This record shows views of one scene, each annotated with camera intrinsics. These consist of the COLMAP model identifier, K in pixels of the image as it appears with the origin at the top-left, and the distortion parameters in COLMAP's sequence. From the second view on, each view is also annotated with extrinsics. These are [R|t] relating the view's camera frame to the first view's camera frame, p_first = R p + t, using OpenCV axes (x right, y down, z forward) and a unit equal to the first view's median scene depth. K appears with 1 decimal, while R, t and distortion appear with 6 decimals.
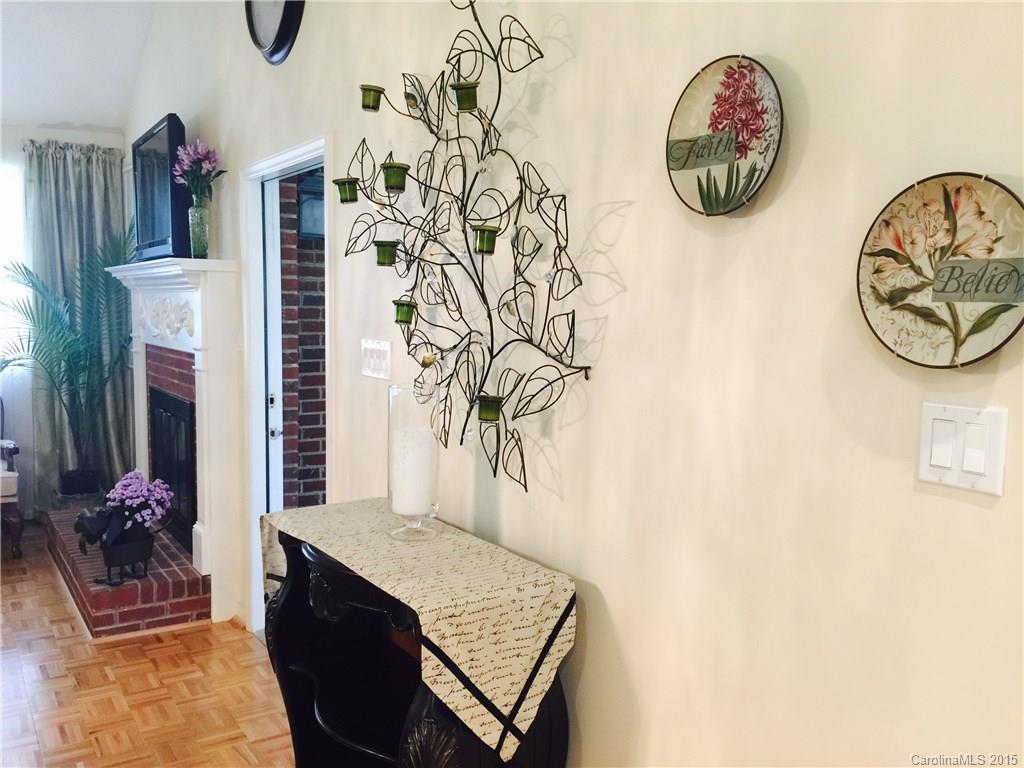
lens RADIAL K [[874.4, 0, 509.2], [0, 874.4, 378.0], [0, 0, 1]] dist [0.075079, -0.109904]
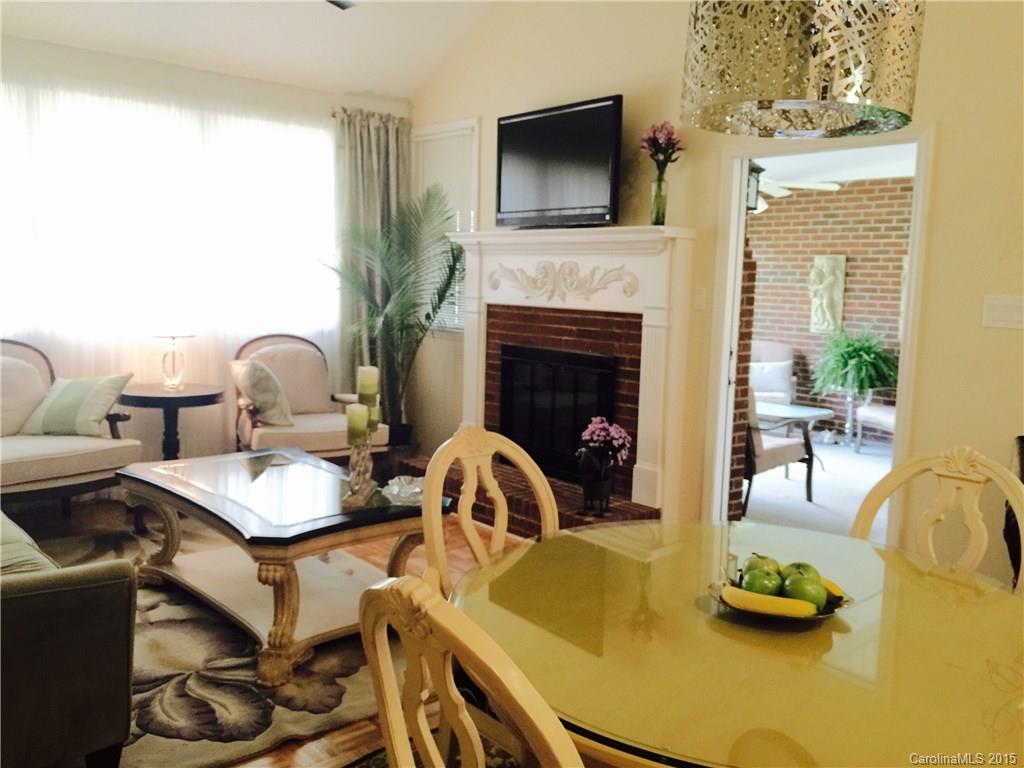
lens RADIAL K [[874.4, 0, 509.2], [0, 874.4, 378.0], [0, 0, 1]] dist [0.075079, -0.109904]
pose [[0.992856, -0.001588, 0.119312, -0.647647], [-0.002224, 0.999491, 0.031809, 0.020773], [-0.119302, -0.031847, 0.992347, -0.082127]]
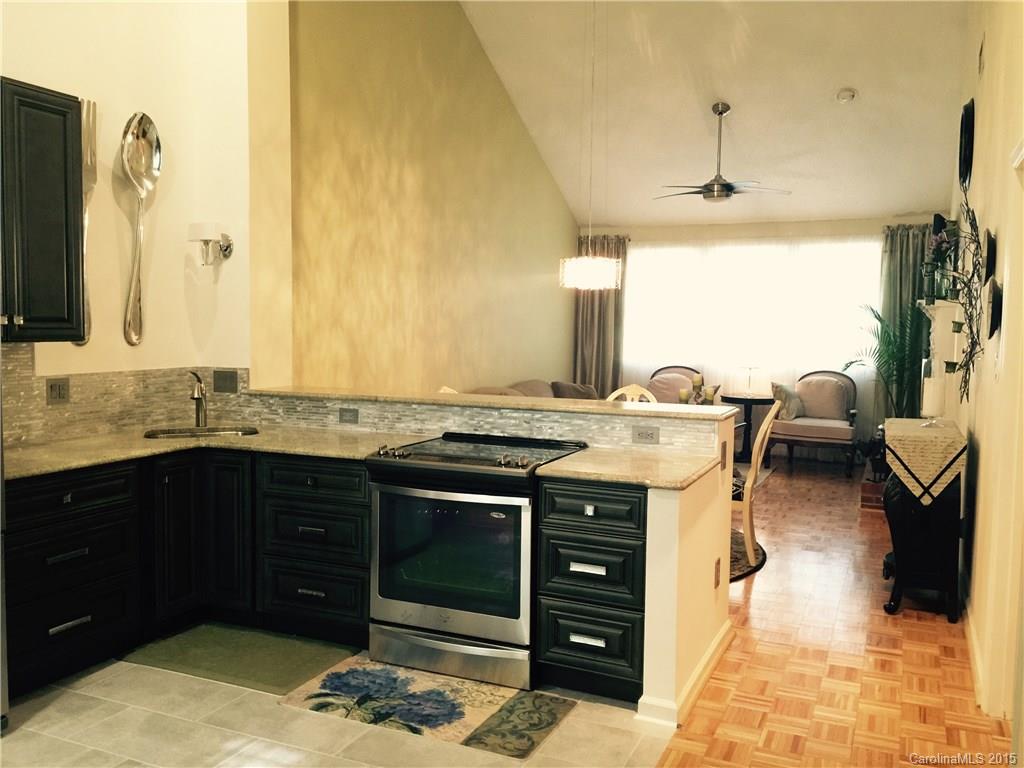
lens RADIAL K [[874.4, 0, 509.2], [0, 874.4, 378.0], [0, 0, 1]] dist [0.075079, -0.109904]
pose [[0.538752, 0.046544, -0.841178, 0.608192], [-0.077841, 0.996952, 0.005309, 0.065668], [0.838861, 0.062618, 0.540733, -0.567283]]
